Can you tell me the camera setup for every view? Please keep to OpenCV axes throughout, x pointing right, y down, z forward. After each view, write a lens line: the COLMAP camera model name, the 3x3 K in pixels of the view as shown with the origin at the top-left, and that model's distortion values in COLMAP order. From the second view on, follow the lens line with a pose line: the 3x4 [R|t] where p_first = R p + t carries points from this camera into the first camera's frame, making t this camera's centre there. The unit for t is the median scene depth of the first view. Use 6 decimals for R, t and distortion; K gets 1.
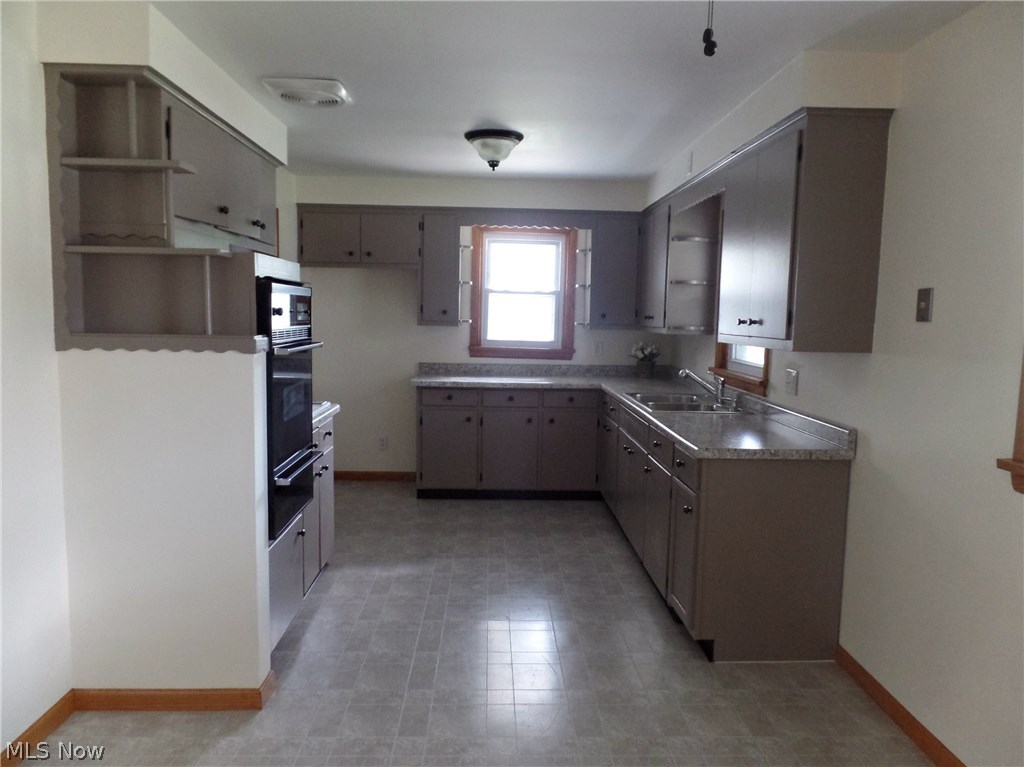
lens RADIAL K [[683.6, 0, 507.6], [0, 683.6, 385.1], [0, 0, 1]] dist [-0.019275, 0.002125]
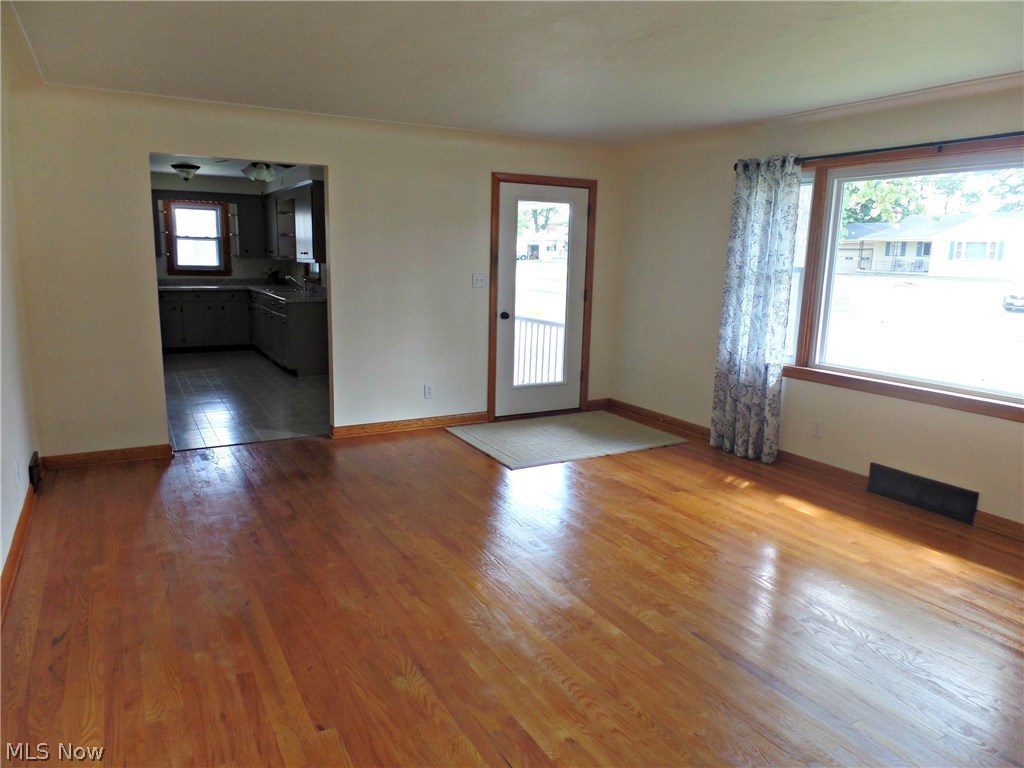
lens RADIAL K [[683.6, 0, 515.4], [0, 683.6, 394.0], [0, 0, 1]] dist [-0.019275, 0.002125]
pose [[0.879738, -0.090549, 0.466756, -0.136752], [0.044931, 0.993137, 0.107980, 0.135277], [-0.473331, -0.074022, 0.877769, -1.159499]]
